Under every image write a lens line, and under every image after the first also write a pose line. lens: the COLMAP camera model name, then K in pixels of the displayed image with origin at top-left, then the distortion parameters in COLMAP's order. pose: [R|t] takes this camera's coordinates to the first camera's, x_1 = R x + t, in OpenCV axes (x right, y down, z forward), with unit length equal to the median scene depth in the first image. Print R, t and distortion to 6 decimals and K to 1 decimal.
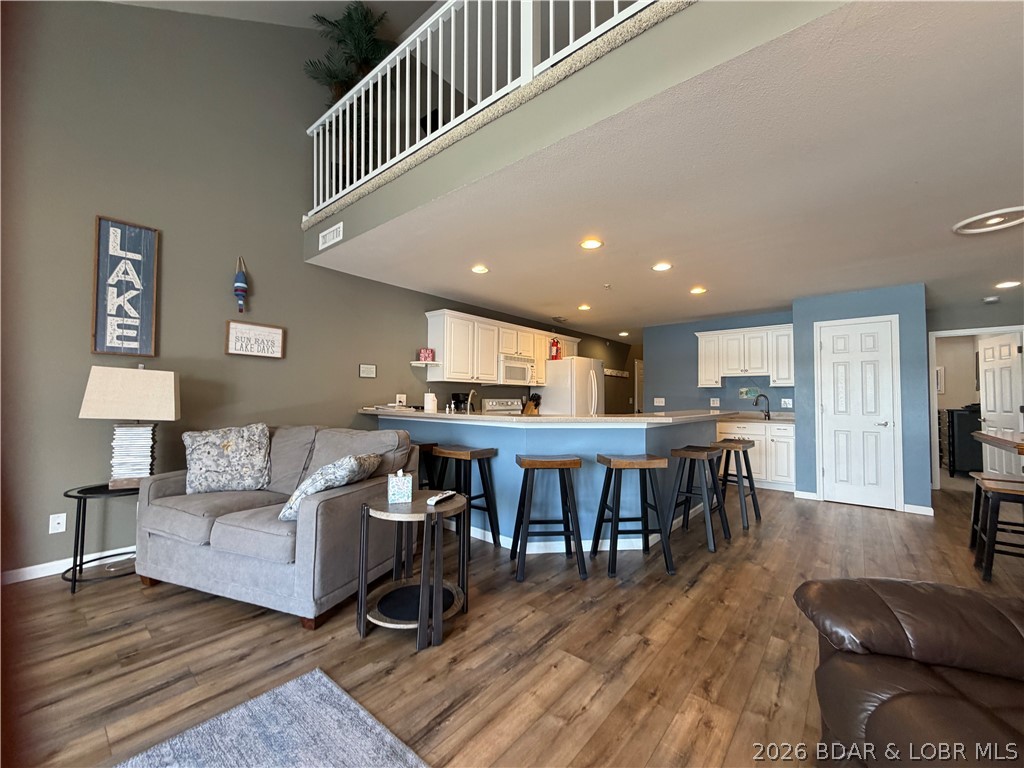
lens RADIAL K [[408.2, 0, 509.1], [0, 408.2, 384.5], [0, 0, 1]] dist [-0.000730, 0.000729]
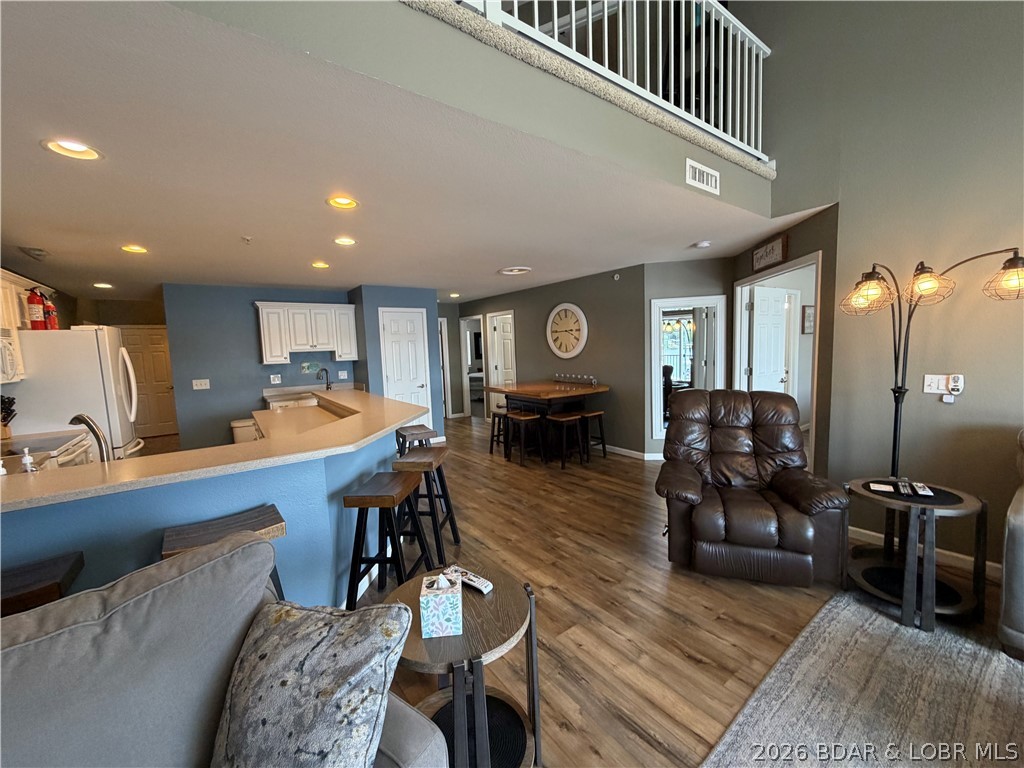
lens RADIAL K [[408.2, 0, 509.1], [0, 408.2, 384.5], [0, 0, 1]] dist [-0.000730, 0.000729]
pose [[0.234626, -0.107039, 0.966174, -0.578711], [0.002859, 0.993991, 0.109427, -0.095913], [-0.972081, -0.022912, 0.233522, 0.570903]]
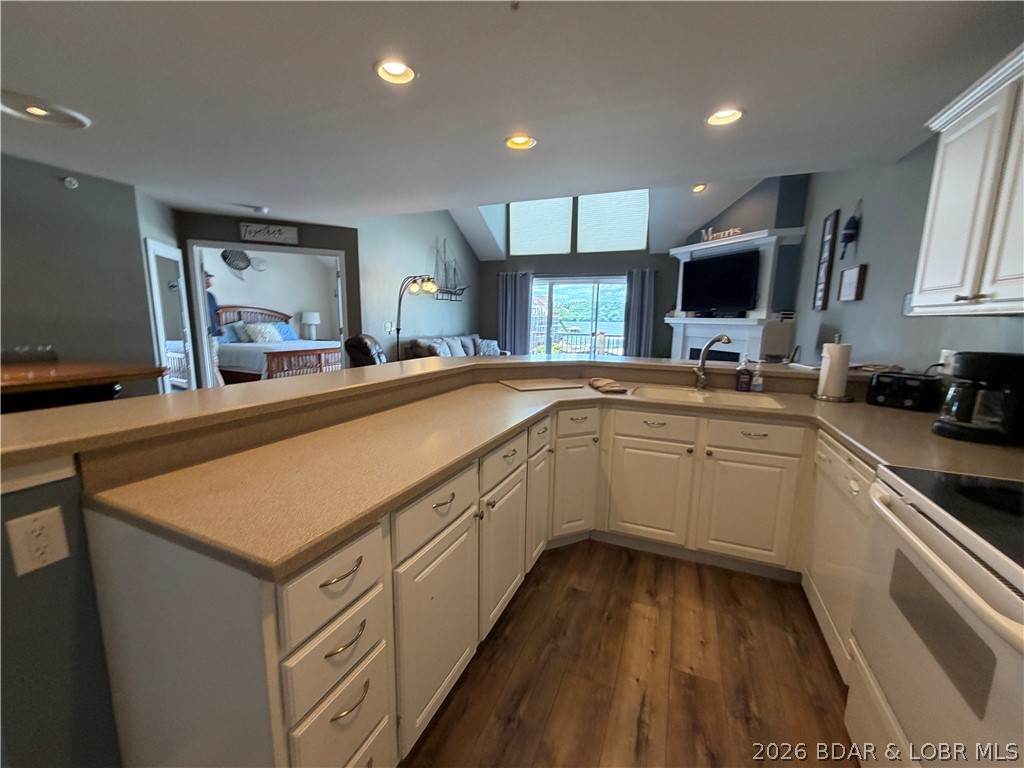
lens RADIAL K [[408.2, 0, 509.1], [0, 408.2, 384.5], [0, 0, 1]] dist [-0.000730, 0.000729]
pose [[-0.955362, 0.022607, -0.294573, 0.520777], [-0.015368, 0.991915, 0.125968, 0.021667], [0.295039, 0.124872, -0.947290, 2.028436]]
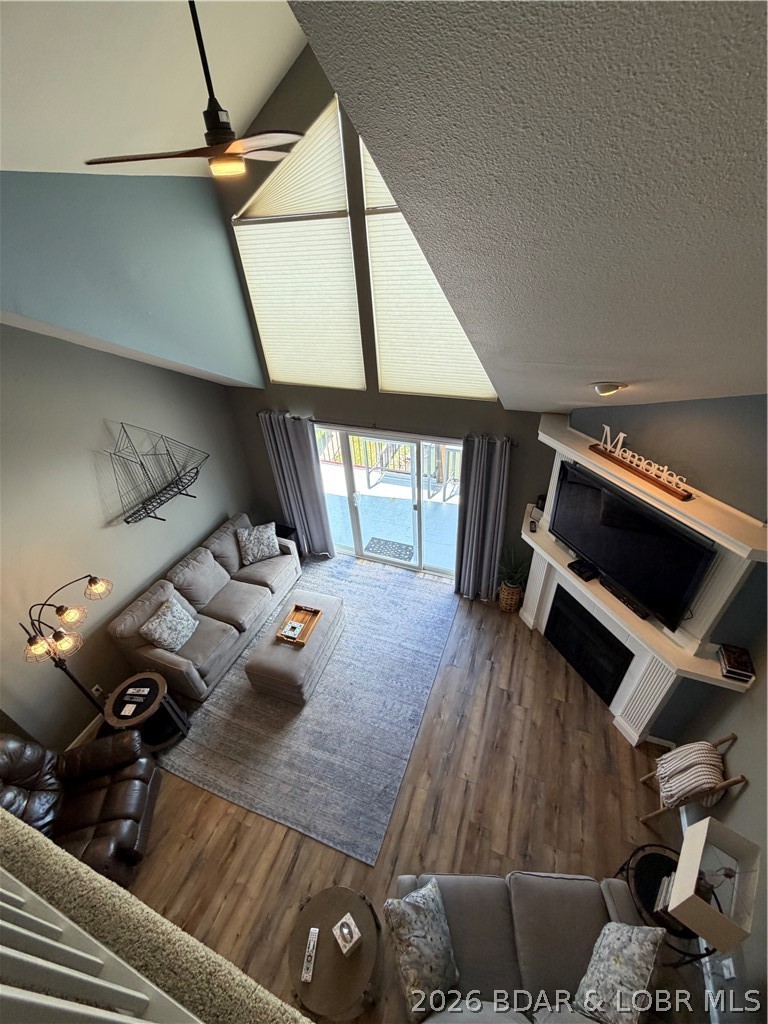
lens RADIAL K [[408.2, 0, 381.3], [0, 408.2, 508.2], [0, 0, 1]] dist [-0.000730, 0.000729]
pose [[-0.948450, 0.224454, -0.223746, -0.267591], [0.066779, 0.831674, 0.551233, -0.947166], [0.309810, 0.507876, -0.803791, 0.976441]]
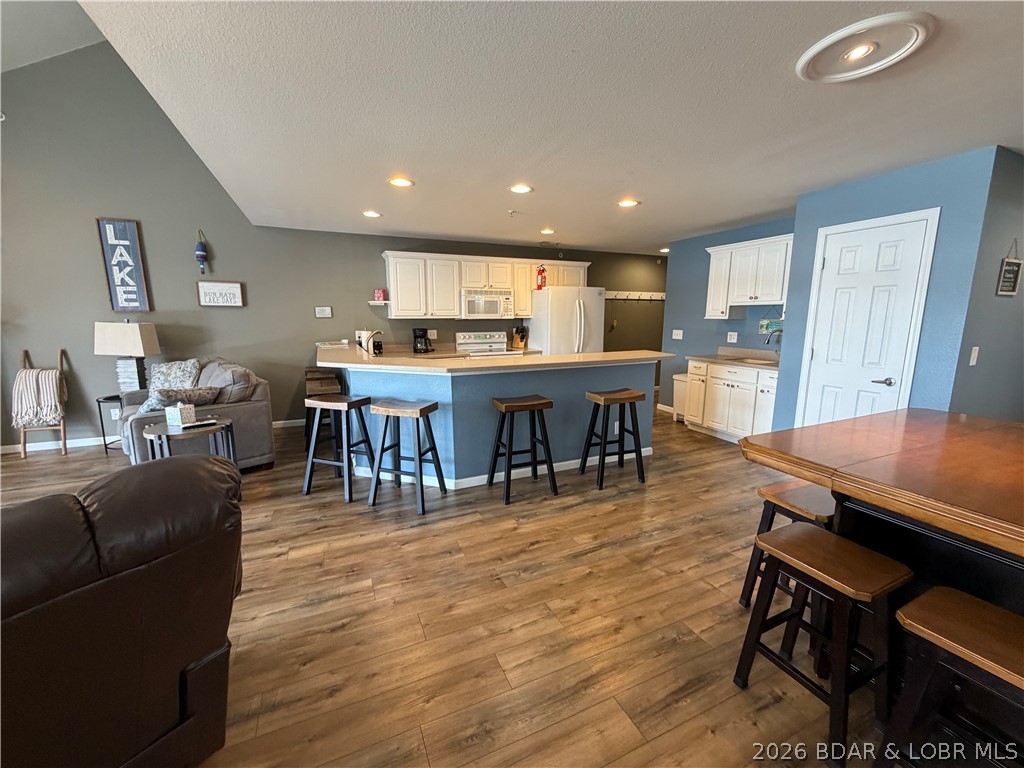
lens RADIAL K [[408.2, 0, 509.1], [0, 408.2, 384.5], [0, 0, 1]] dist [-0.000730, 0.000729]
pose [[0.902839, 0.064496, -0.425114, 0.977852], [0.022942, 0.980052, 0.197412, -0.071567], [0.429366, -0.187985, 0.883350, 0.200335]]
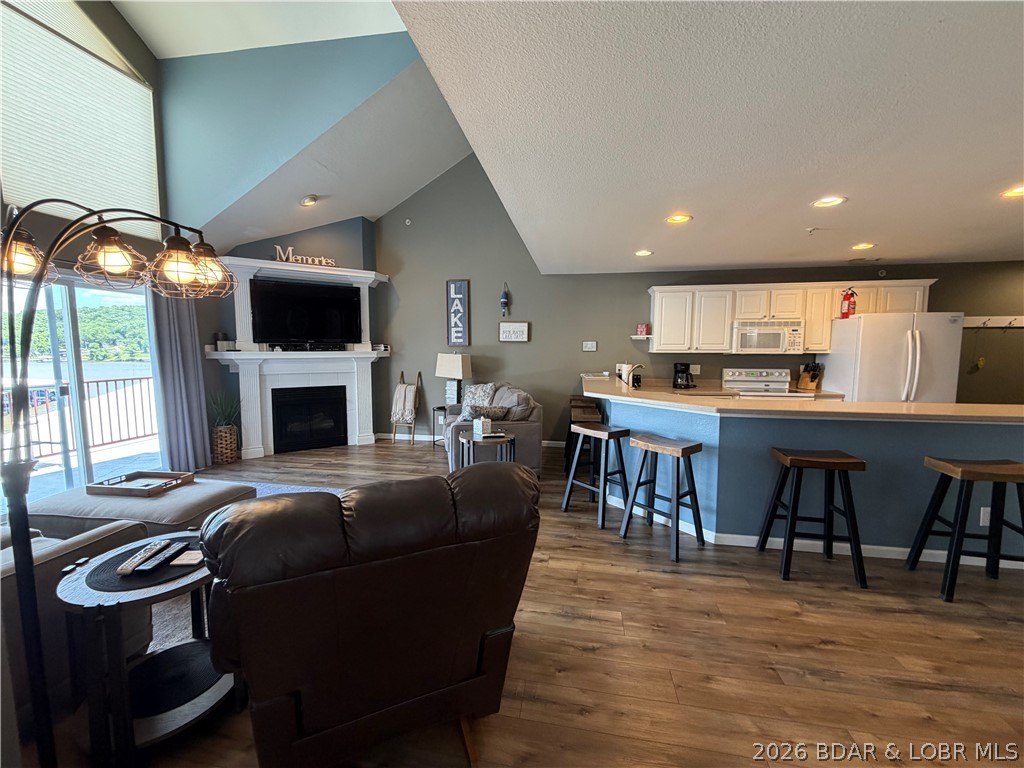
lens RADIAL K [[408.2, 0, 509.1], [0, 408.2, 384.5], [0, 0, 1]] dist [-0.000730, 0.000729]
pose [[0.504263, 0.072301, -0.860518, 0.963343], [0.032644, 0.994181, 0.102660, -0.078442], [0.862933, -0.079859, 0.498969, 0.169229]]
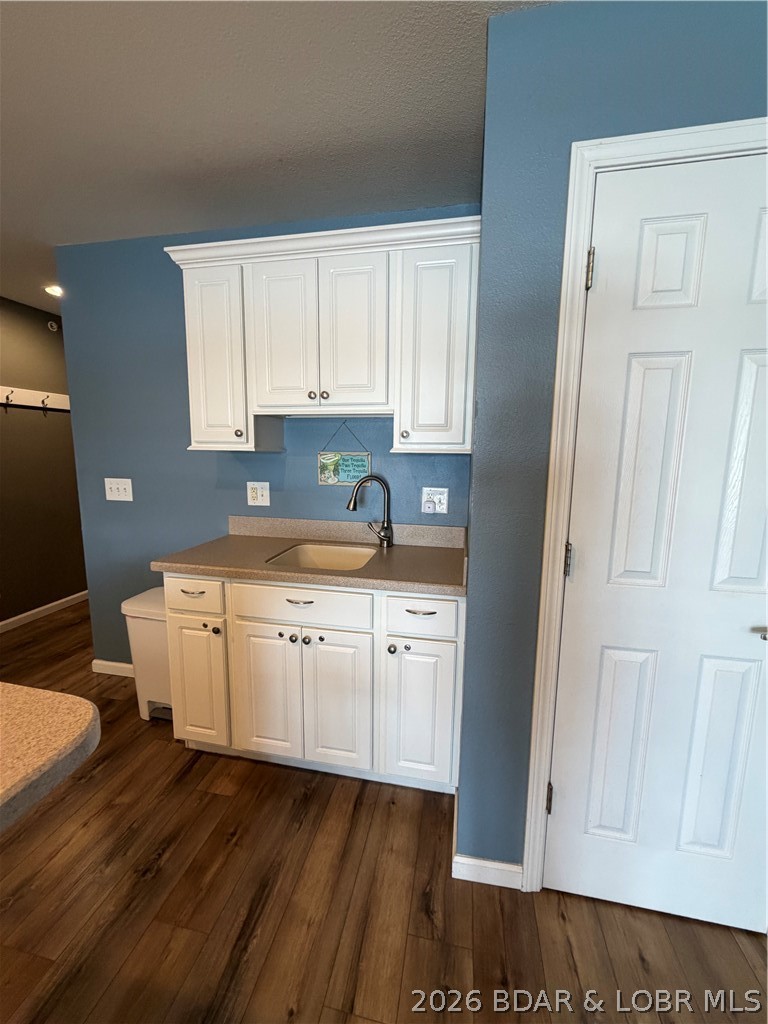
lens RADIAL K [[408.2, 0, 381.3], [0, 408.2, 508.2], [0, 0, 1]] dist [-0.000730, 0.000729]
pose [[0.878109, -0.068206, 0.473574, 0.928361], [-0.019634, 0.983817, 0.178100, -0.015237], [-0.478058, -0.165689, 0.862559, 1.406884]]
